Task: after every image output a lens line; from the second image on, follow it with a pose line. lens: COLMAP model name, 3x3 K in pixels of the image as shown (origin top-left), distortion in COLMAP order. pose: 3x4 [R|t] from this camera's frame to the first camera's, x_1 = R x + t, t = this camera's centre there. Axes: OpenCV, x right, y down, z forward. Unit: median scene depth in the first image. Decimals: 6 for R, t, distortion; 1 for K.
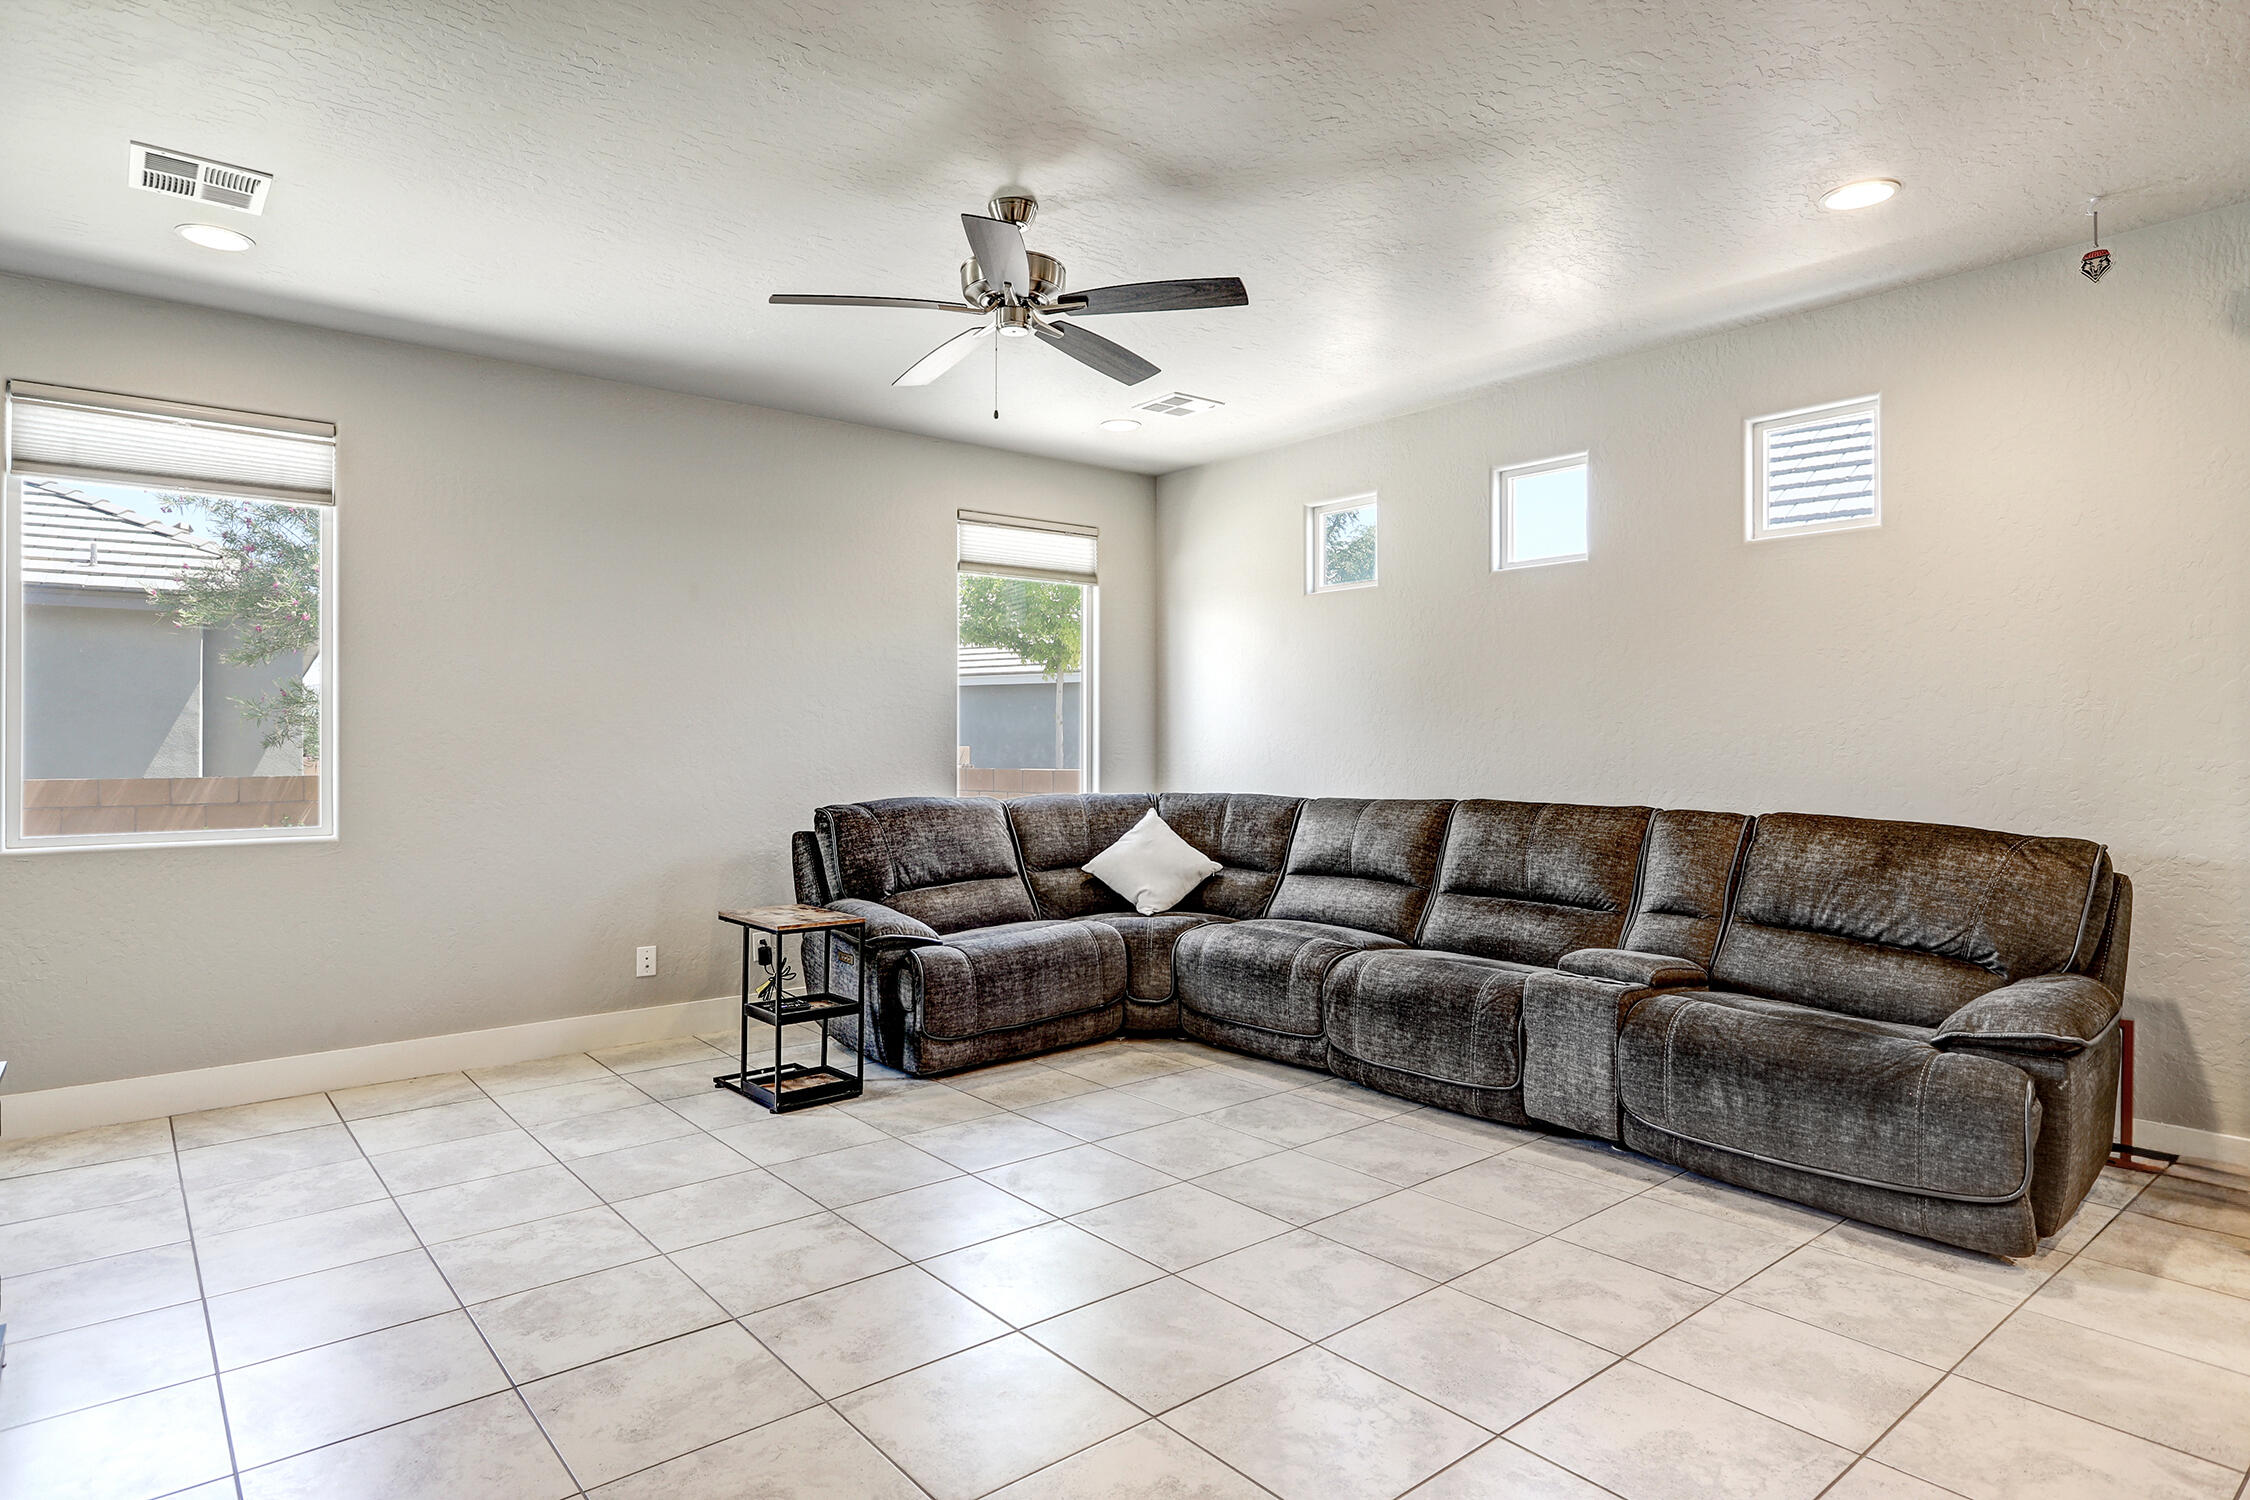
lens RADIAL K [[1238.5, 0, 1125.1], [0, 1238.5, 739.8], [0, 0, 1]] dist [-0.008154, -0.001227]
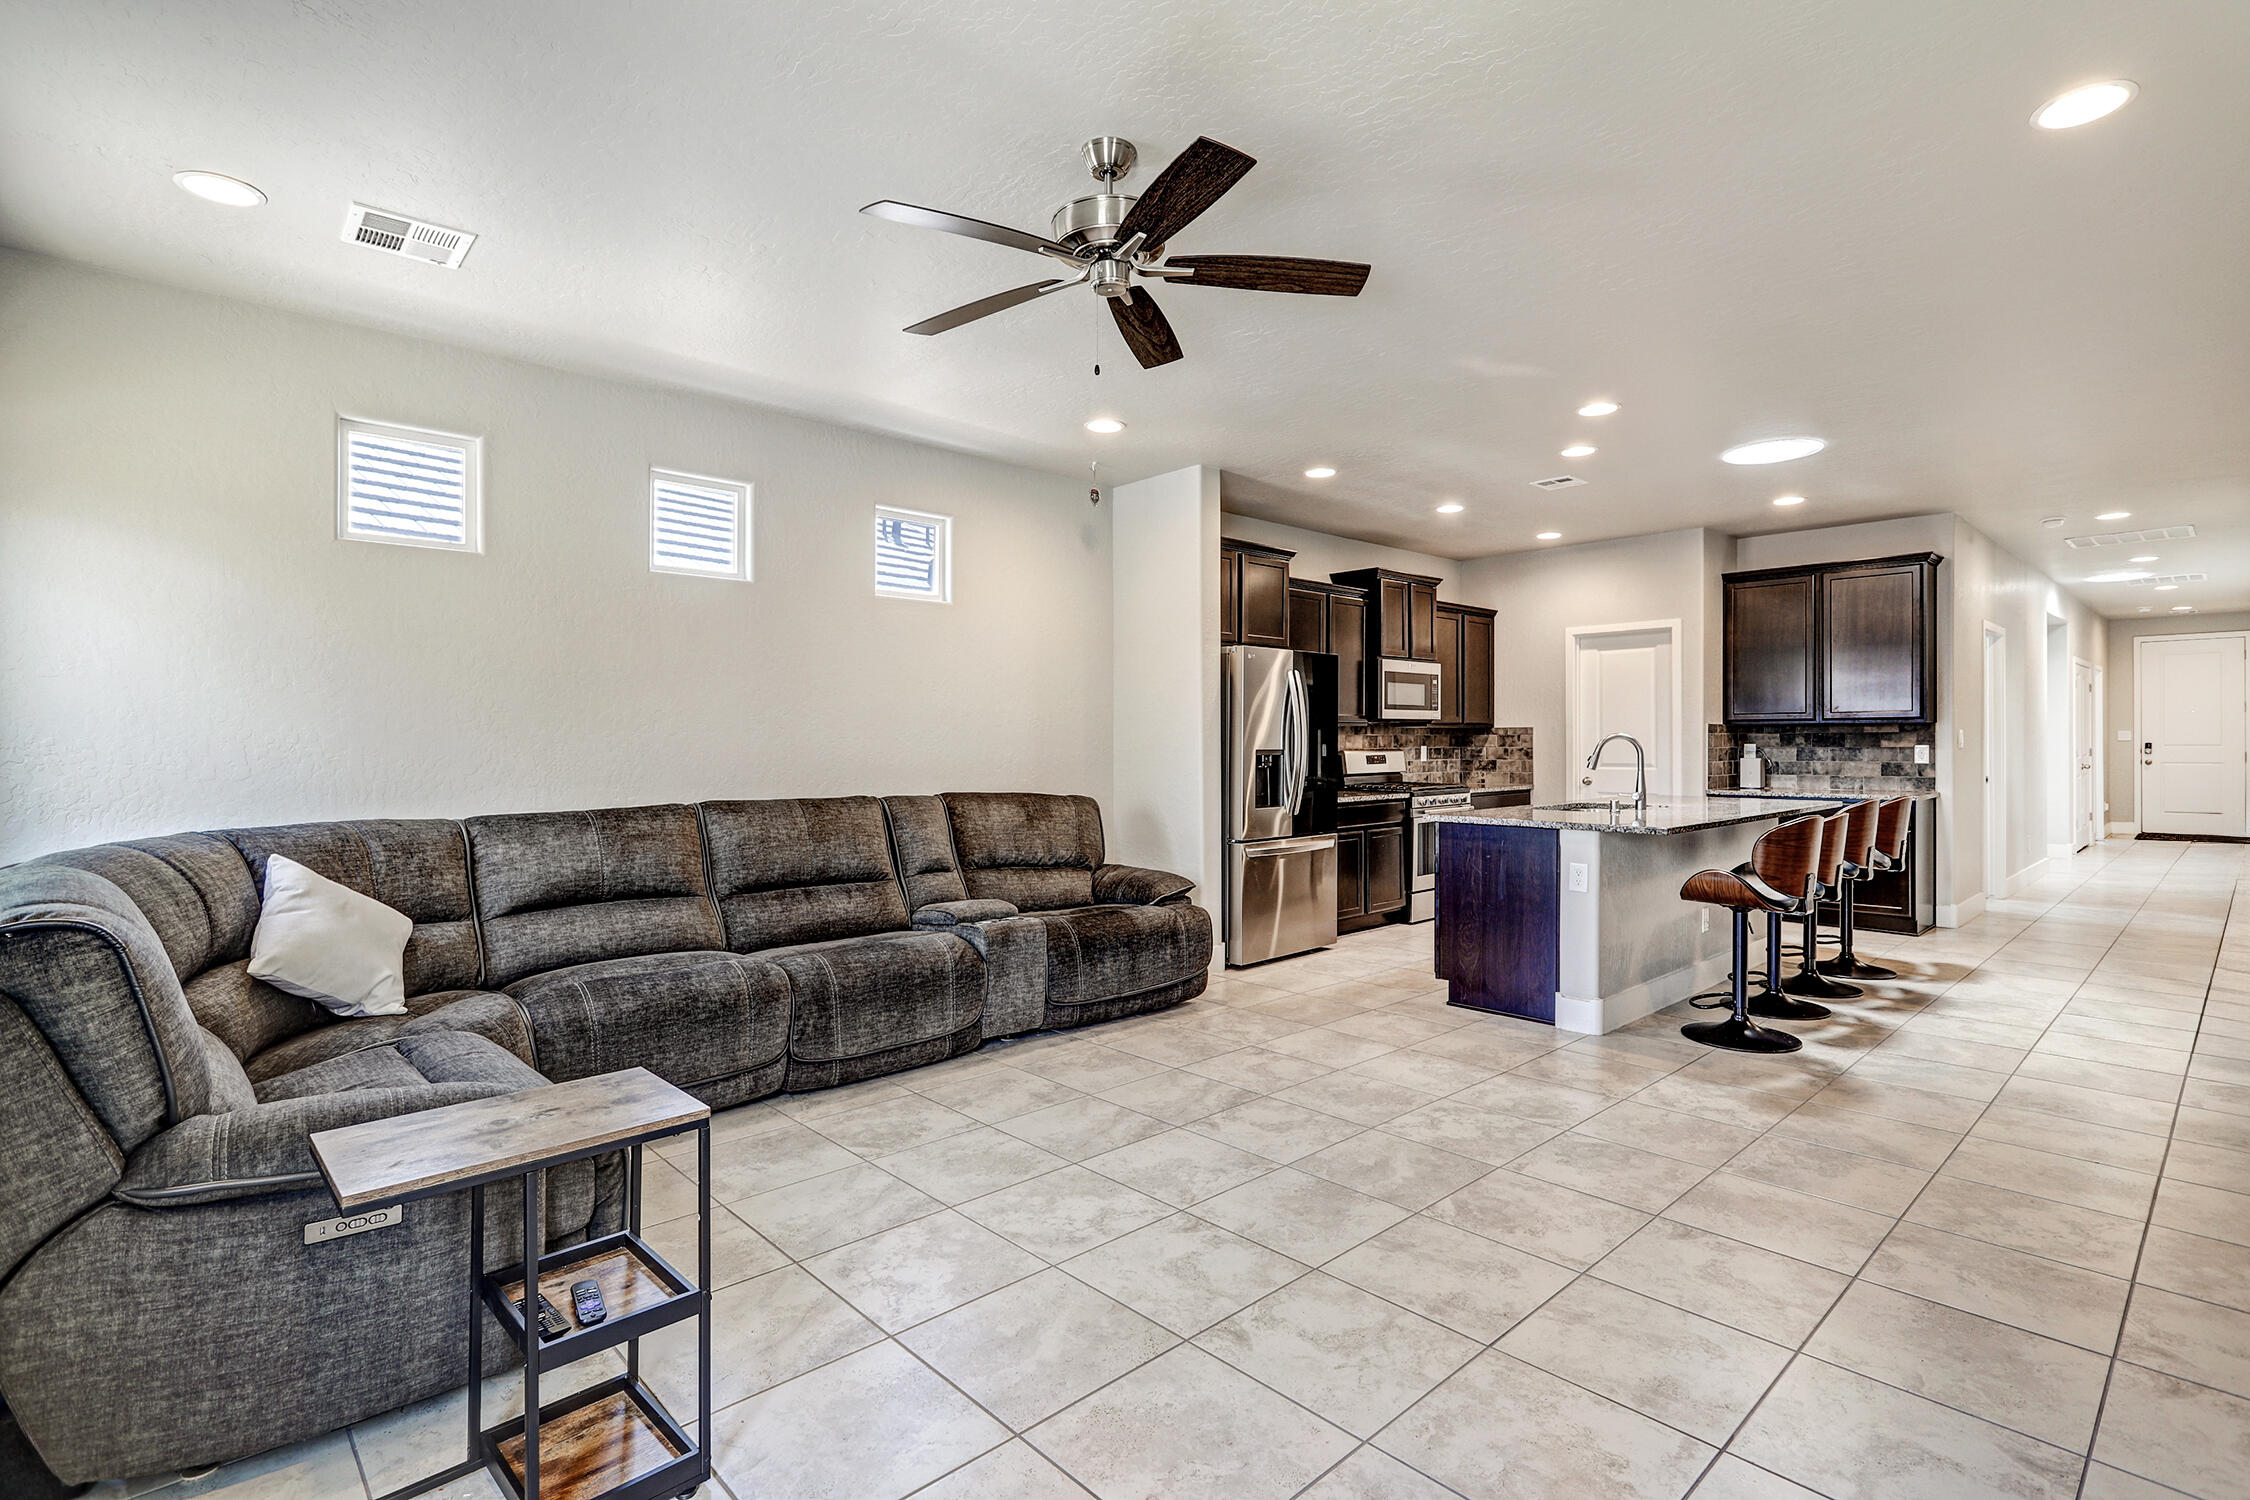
lens RADIAL K [[1069.1, 0, 1122.3], [0, 1069.1, 740.7], [0, 0, 1]] dist [-0.003041, -0.000290]
pose [[-0.056767, 0.003983, 0.998380, -0.827434], [0.001714, 0.999991, -0.003892, 0.003925], [-0.998386, 0.001490, -0.056773, 0.978830]]
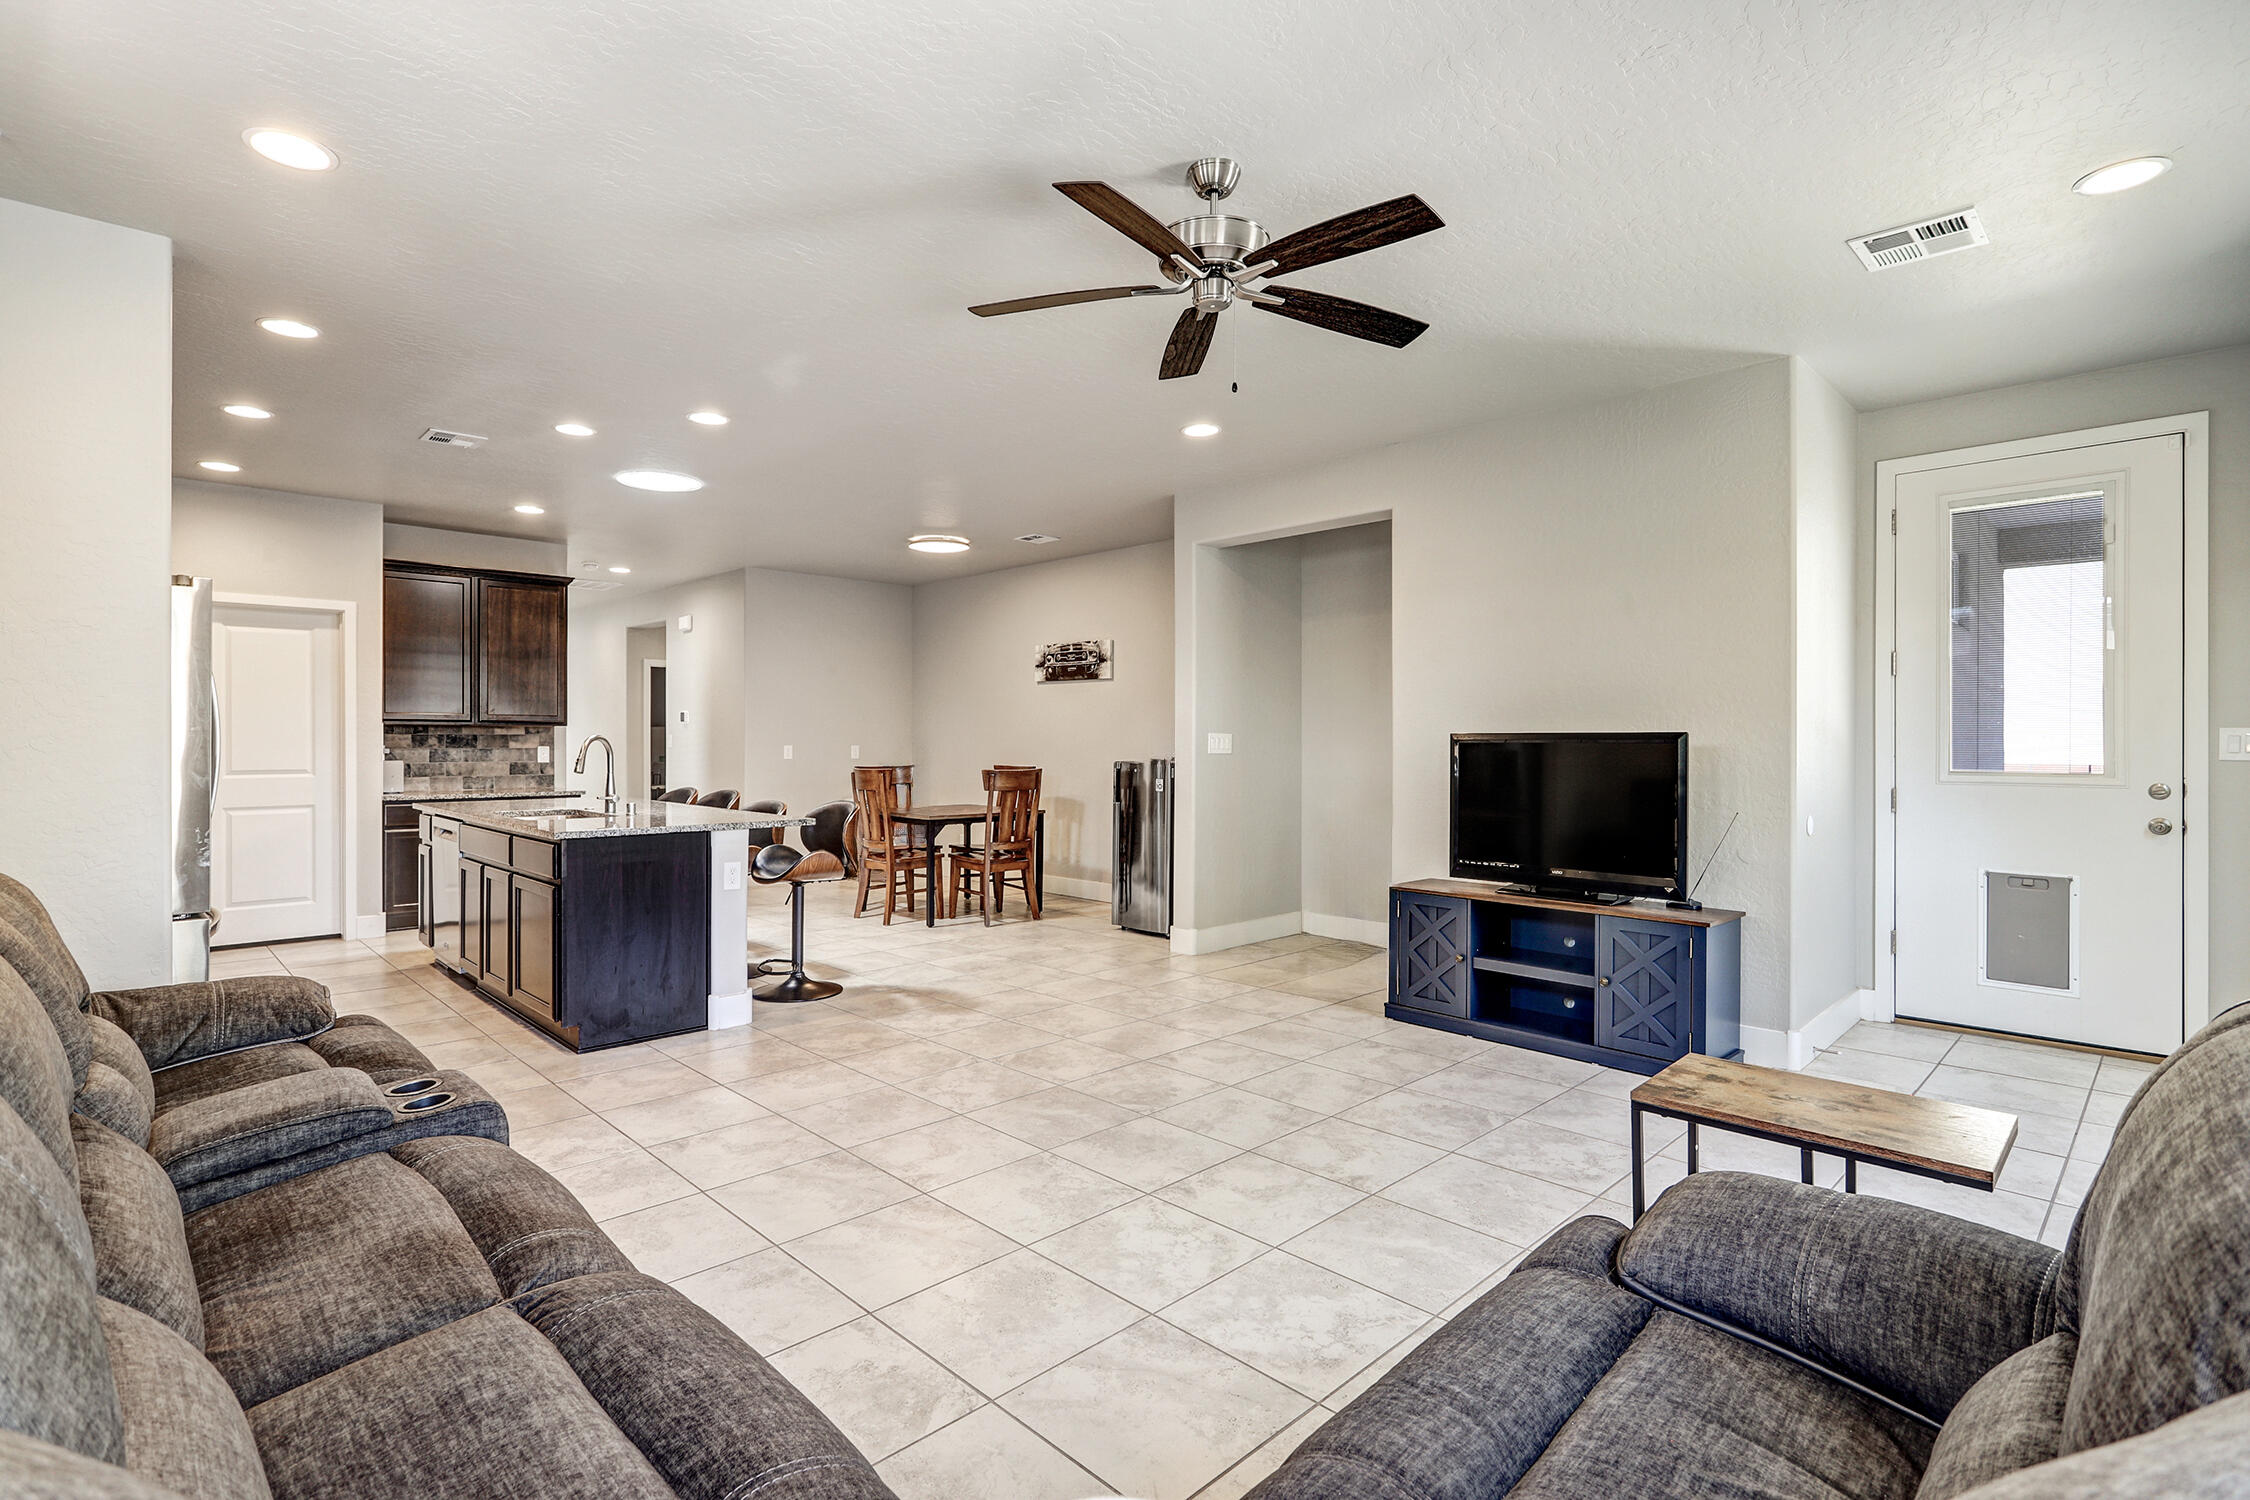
lens RADIAL K [[1069.1, 0, 1128.4], [0, 1069.1, 753.5], [0, 0, 1]] dist [-0.003041, -0.000290]
pose [[-0.996177, 0.001285, -0.087349, 0.039762], [0.000403, 0.999949, 0.010105, -0.000099], [0.087358, 0.010031, -0.996126, 1.701161]]
